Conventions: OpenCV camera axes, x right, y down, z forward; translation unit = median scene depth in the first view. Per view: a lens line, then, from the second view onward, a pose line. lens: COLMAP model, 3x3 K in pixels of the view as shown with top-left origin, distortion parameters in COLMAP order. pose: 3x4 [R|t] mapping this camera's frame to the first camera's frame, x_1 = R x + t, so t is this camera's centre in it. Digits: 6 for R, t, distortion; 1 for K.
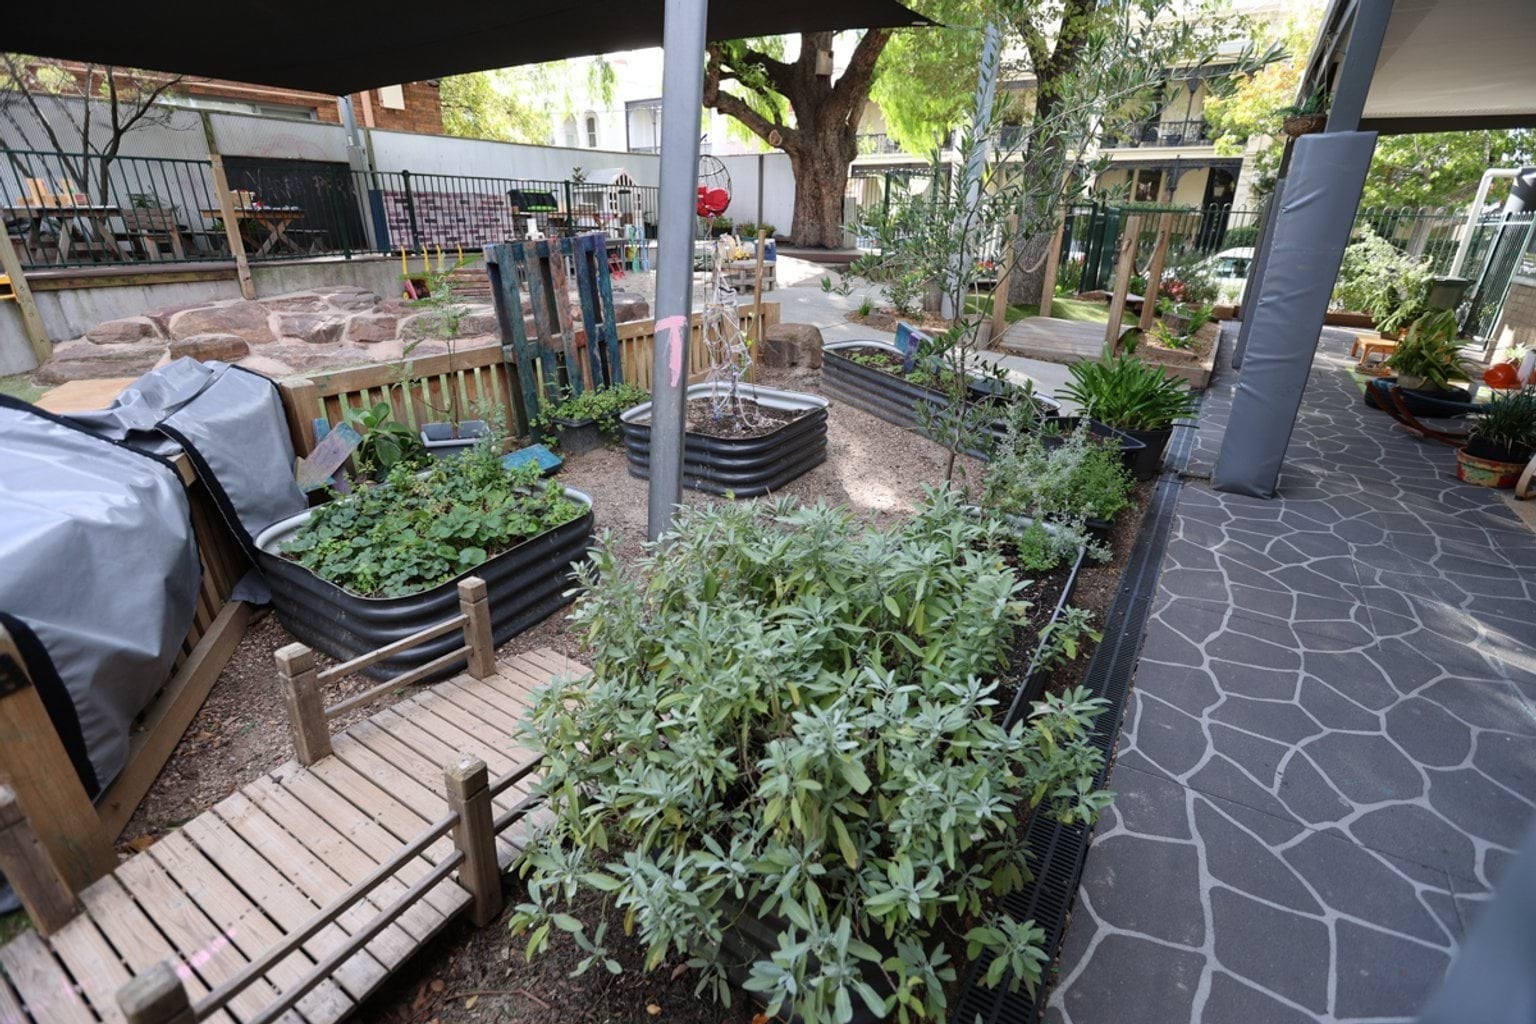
lens RADIAL K [[704.9, 0, 773.4], [0, 704.9, 516.3], [0, 0, 1]] dist [-0.052984, 0.021160]
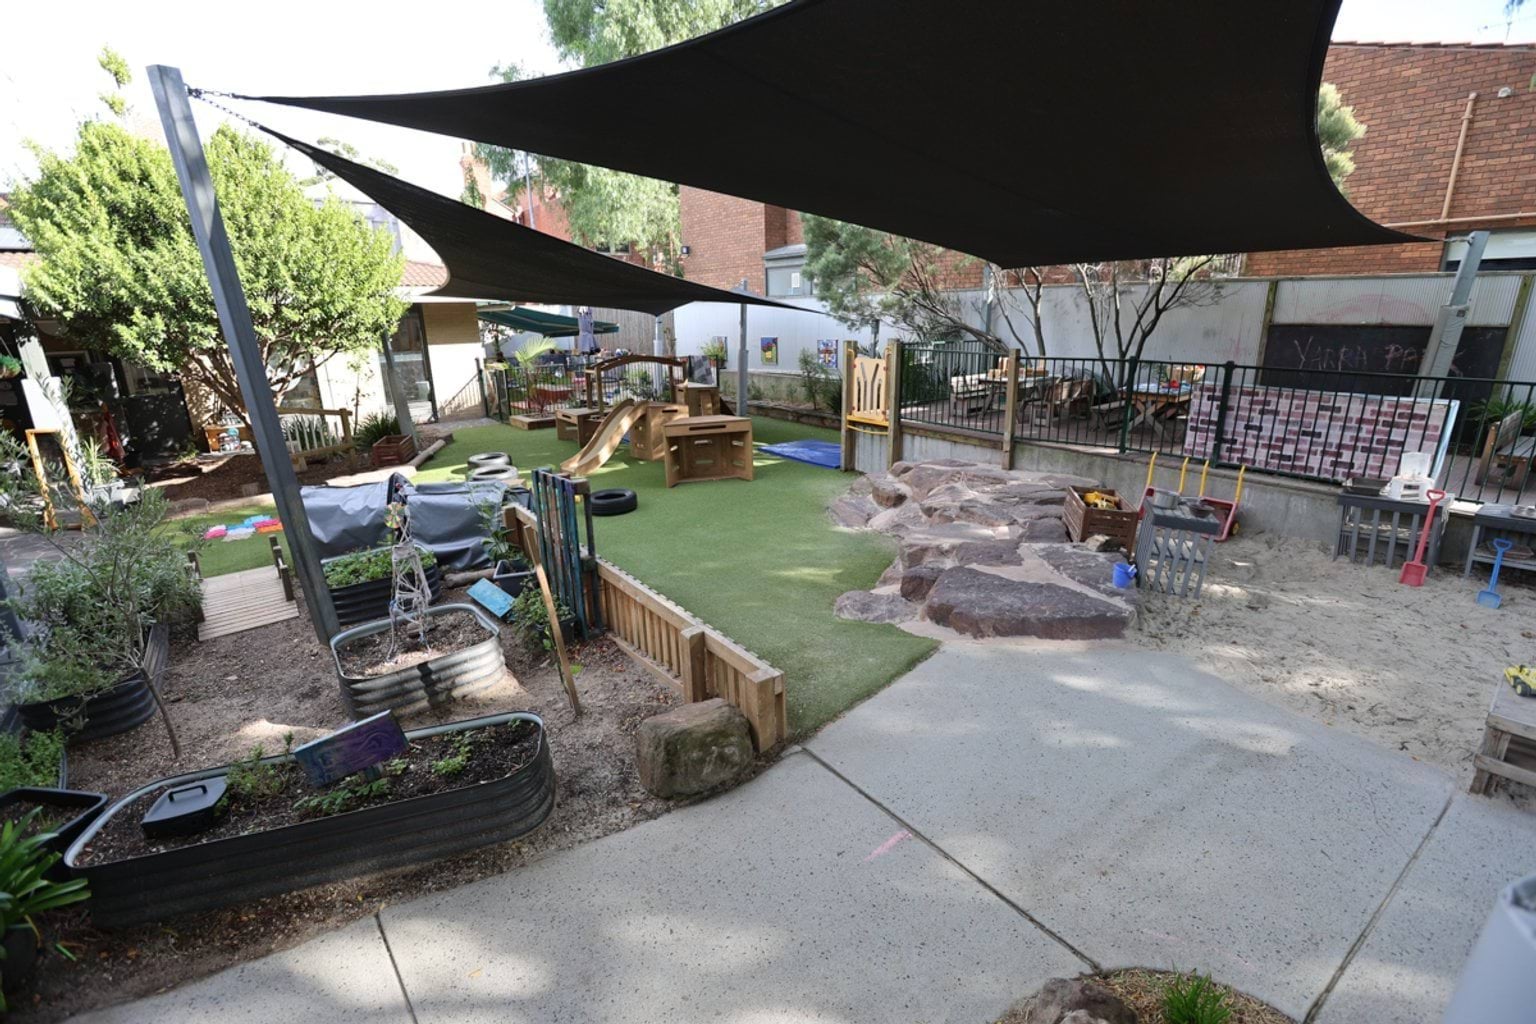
lens RADIAL K [[704.9, 0, 773.4], [0, 704.9, 516.3], [0, 0, 1]] dist [-0.052984, 0.021160]
pose [[-0.321632, 0.262023, -0.909888, 0.325541], [-0.363587, 0.853103, 0.374193, -0.436587], [0.874275, 0.451176, -0.179118, 0.741767]]
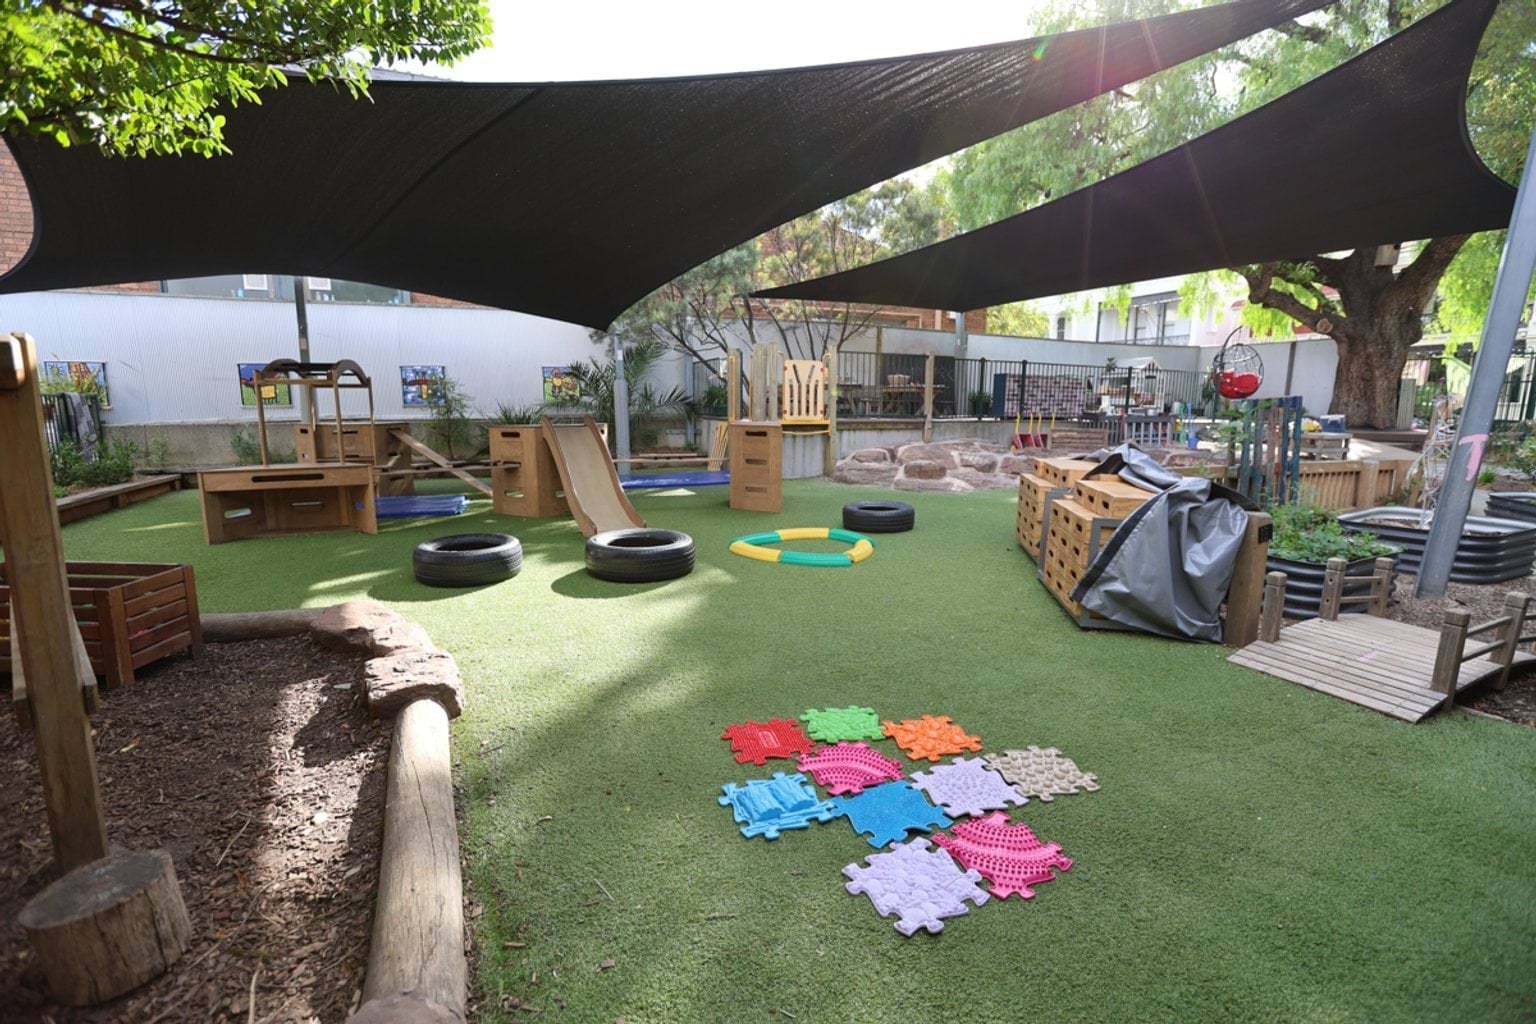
lens RADIAL K [[704.9, 0, 773.4], [0, 704.9, 516.3], [0, 0, 1]] dist [-0.052984, 0.021160]
pose [[0.840864, 0.082118, -0.534980, -0.180250], [-0.210550, 0.960197, -0.183547, 0.143150], [0.498614, 0.266978, 0.824686, -0.285112]]
